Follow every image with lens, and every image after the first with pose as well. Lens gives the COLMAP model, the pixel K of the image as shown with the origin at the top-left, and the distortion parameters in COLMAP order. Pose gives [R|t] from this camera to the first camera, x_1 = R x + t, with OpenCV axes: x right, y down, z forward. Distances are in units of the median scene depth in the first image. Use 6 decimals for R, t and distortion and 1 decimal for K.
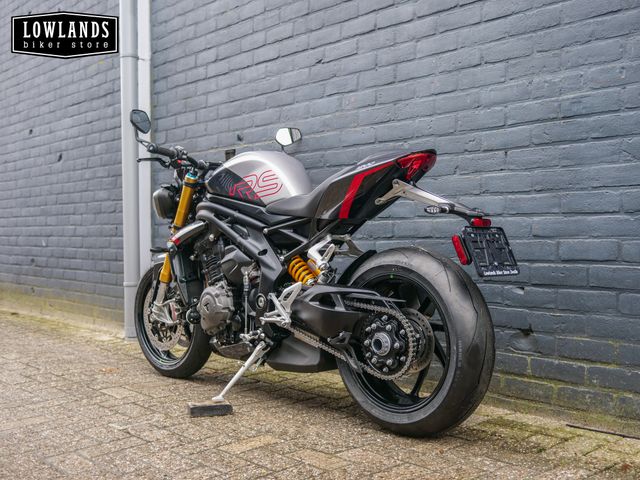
lens RADIAL K [[734.4, 0, 319.6], [0, 734.4, 241.9], [0, 0, 1]] dist [-0.010515, 0.000000]
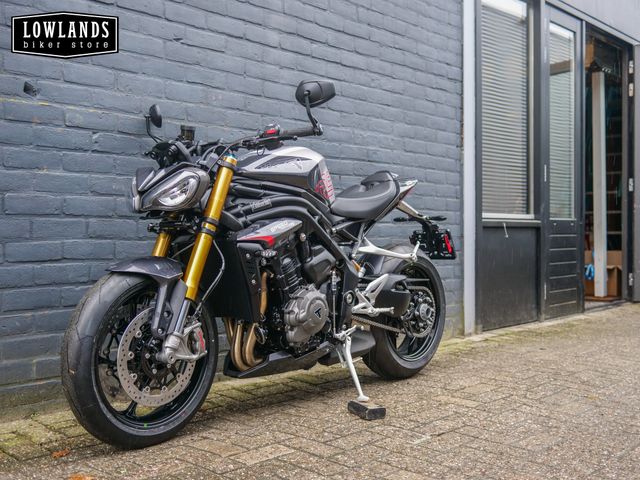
lens RADIAL K [[734.4, 0, 324.4], [0, 734.4, 242.0], [0, 0, 1]] dist [-0.010515, 0.000000]
pose [[-0.094087, -0.001981, 0.995562, -1.106997], [0.017148, 0.999846, 0.003610, -0.002679], [-0.995416, 0.017412, -0.094039, 1.126392]]
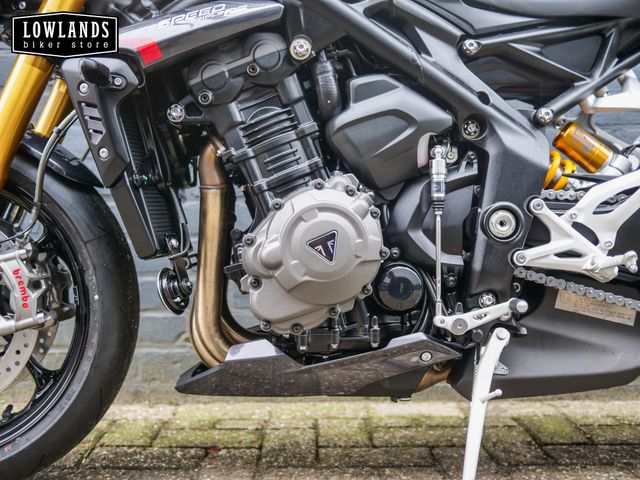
lens RADIAL K [[734.4, 0, 318.8], [0, 734.4, 239.9], [0, 0, 1]] dist [-0.010515, 0.000000]
pose [[0.653515, 0.002471, 0.756909, -0.427057], [0.008878, 0.999901, -0.010930, 0.092684], [-0.756861, 0.013863, 0.653429, 0.820357]]
